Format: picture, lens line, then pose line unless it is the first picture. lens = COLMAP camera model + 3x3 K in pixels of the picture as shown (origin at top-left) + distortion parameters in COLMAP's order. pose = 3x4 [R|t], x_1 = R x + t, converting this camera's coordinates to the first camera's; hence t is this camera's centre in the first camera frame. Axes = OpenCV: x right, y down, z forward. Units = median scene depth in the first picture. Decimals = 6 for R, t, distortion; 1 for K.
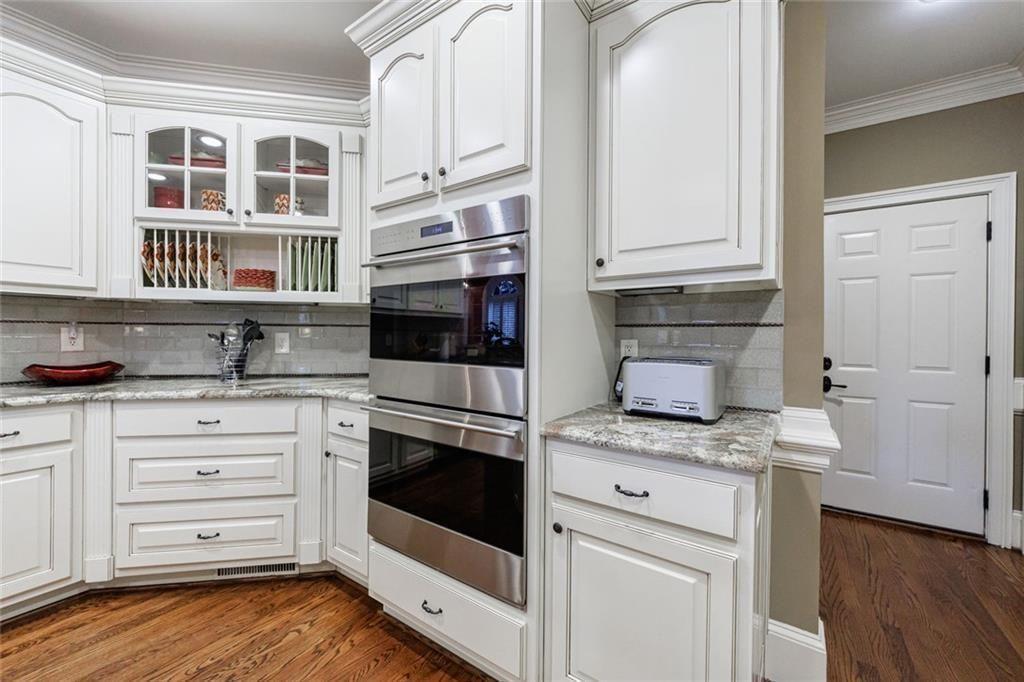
lens RADIAL K [[407.3, 0, 510.9], [0, 407.3, 336.7], [0, 0, 1]] dist [-0.001915, -0.000338]
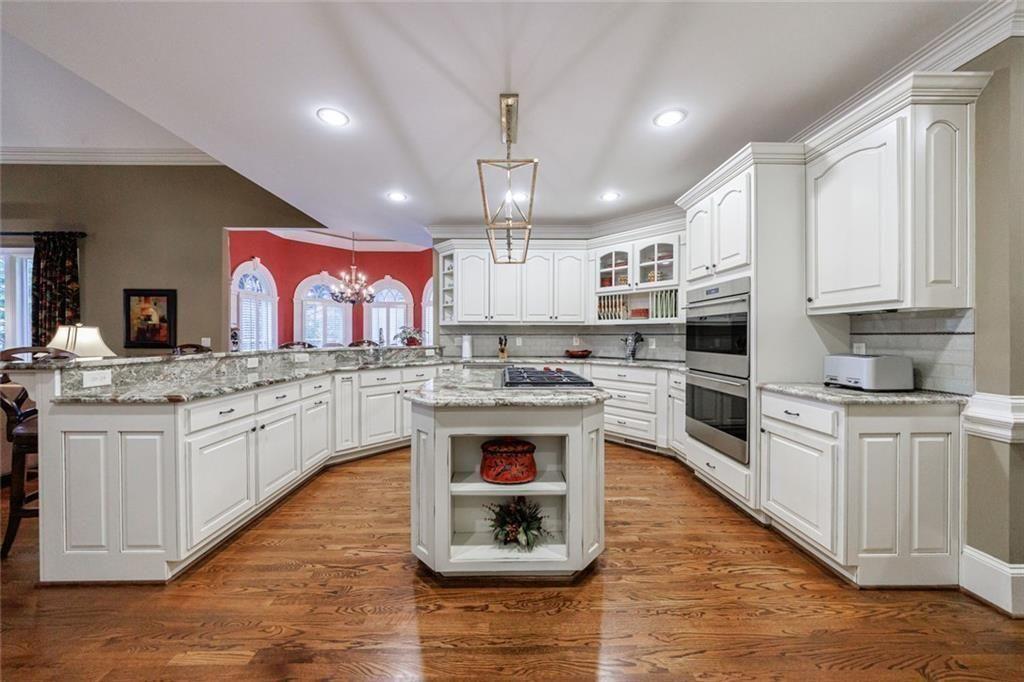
lens RADIAL K [[341.2, 0, 509.8], [0, 341.2, 339.2], [0, 0, 1]] dist [-0.001630, -0.000269]
pose [[0.588221, -0.000341, -0.808700, 0.495852], [0.000386, 1.000000, -0.000140, -0.006921], [0.808700, -0.000230, 0.588221, -0.717107]]
